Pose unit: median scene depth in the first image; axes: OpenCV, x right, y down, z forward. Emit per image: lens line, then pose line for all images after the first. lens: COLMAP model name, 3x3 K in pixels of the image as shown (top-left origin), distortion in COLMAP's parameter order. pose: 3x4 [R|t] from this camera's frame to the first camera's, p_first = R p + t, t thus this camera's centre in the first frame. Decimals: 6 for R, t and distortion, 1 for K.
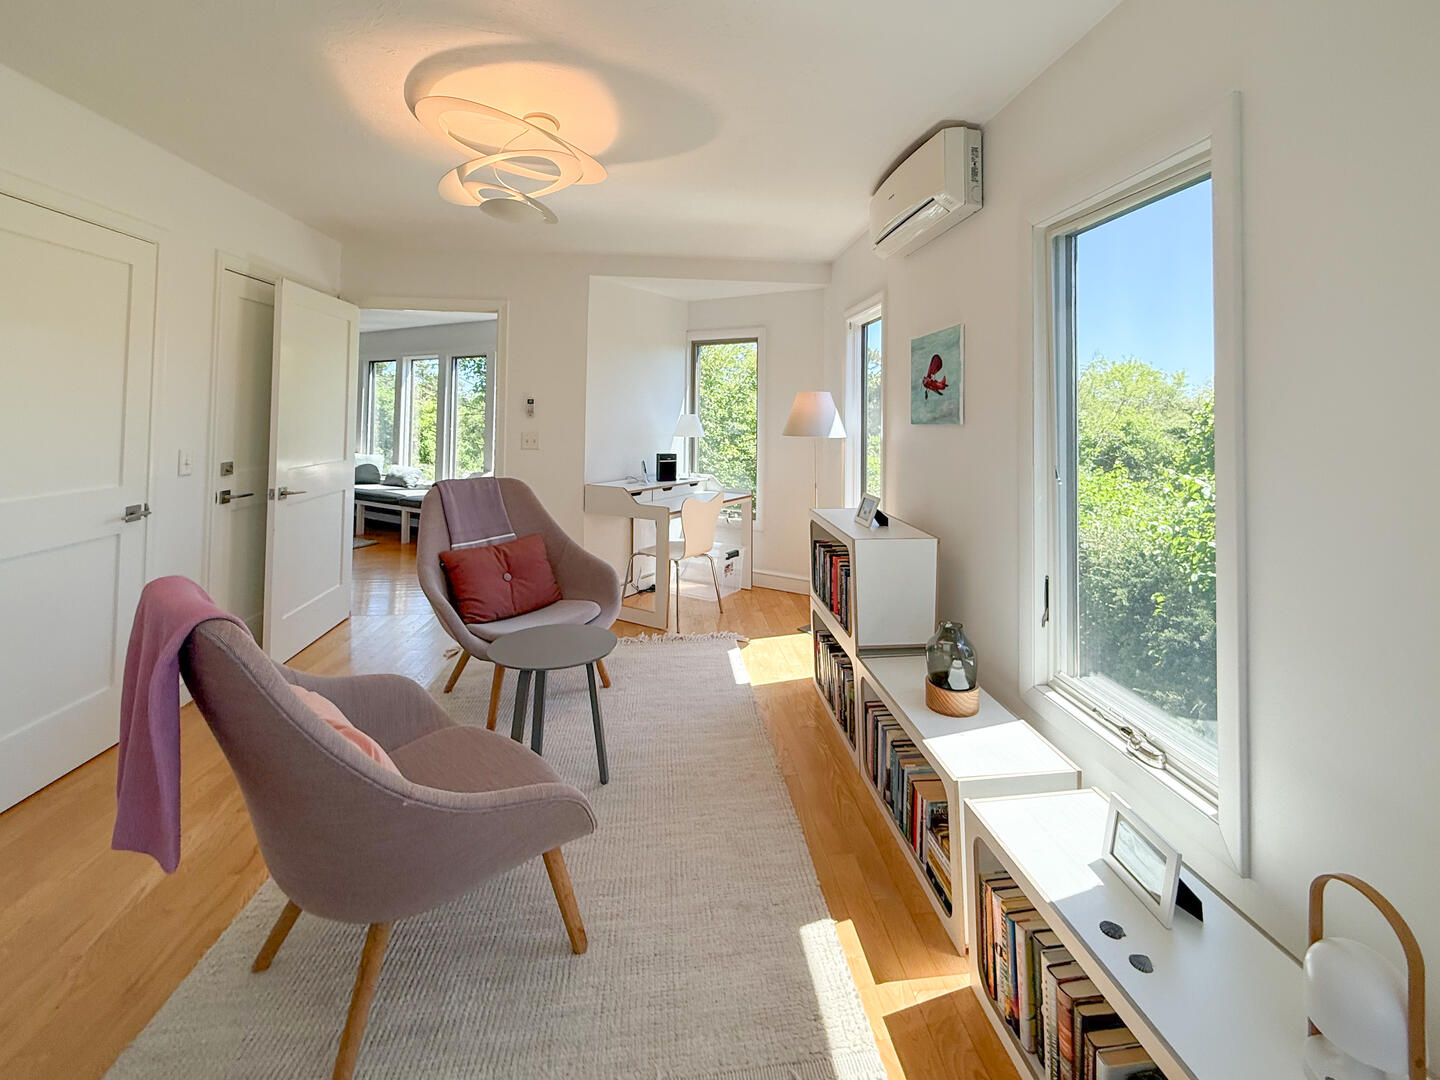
lens RADIAL K [[590.5, 0, 719.2], [0, 590.5, 540.1], [0, 0, 1]] dist [0.001692, -0.000028]
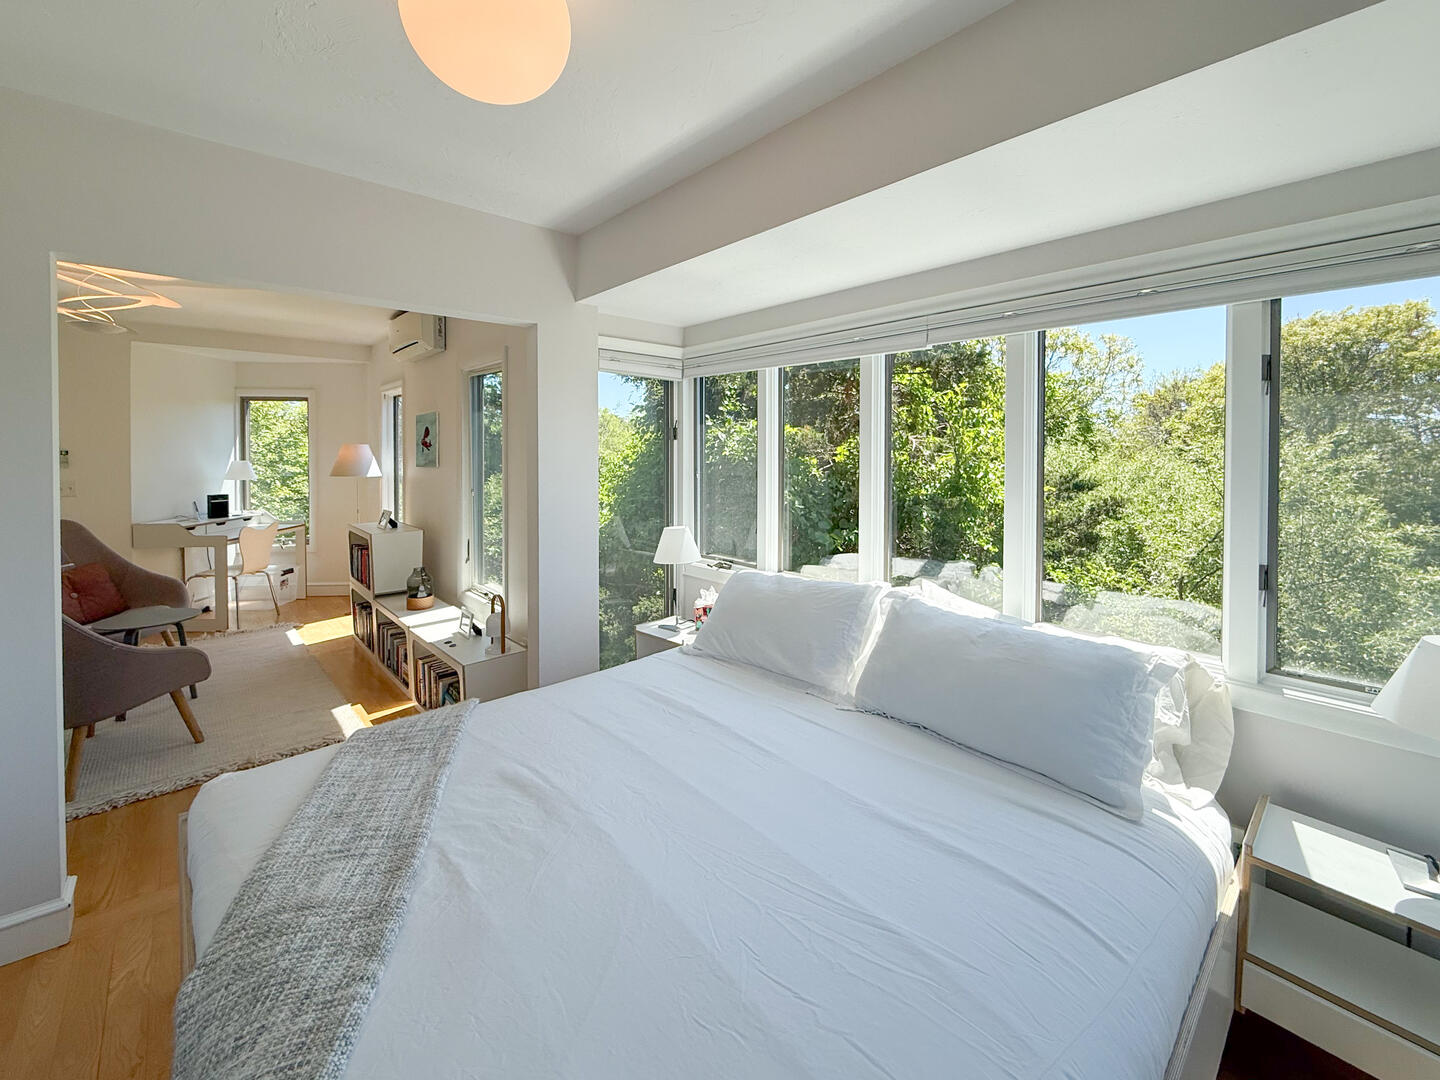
lens RADIAL K [[590.5, 0, 663.6], [0, 590.5, 460.3], [0, 0, 1]] dist [0.001692, -0.000028]
pose [[0.828430, -0.016487, 0.559850, -0.015305], [0.124670, 0.979918, -0.155621, 0.095056], [-0.546041, 0.198718, 0.813849, -0.538098]]
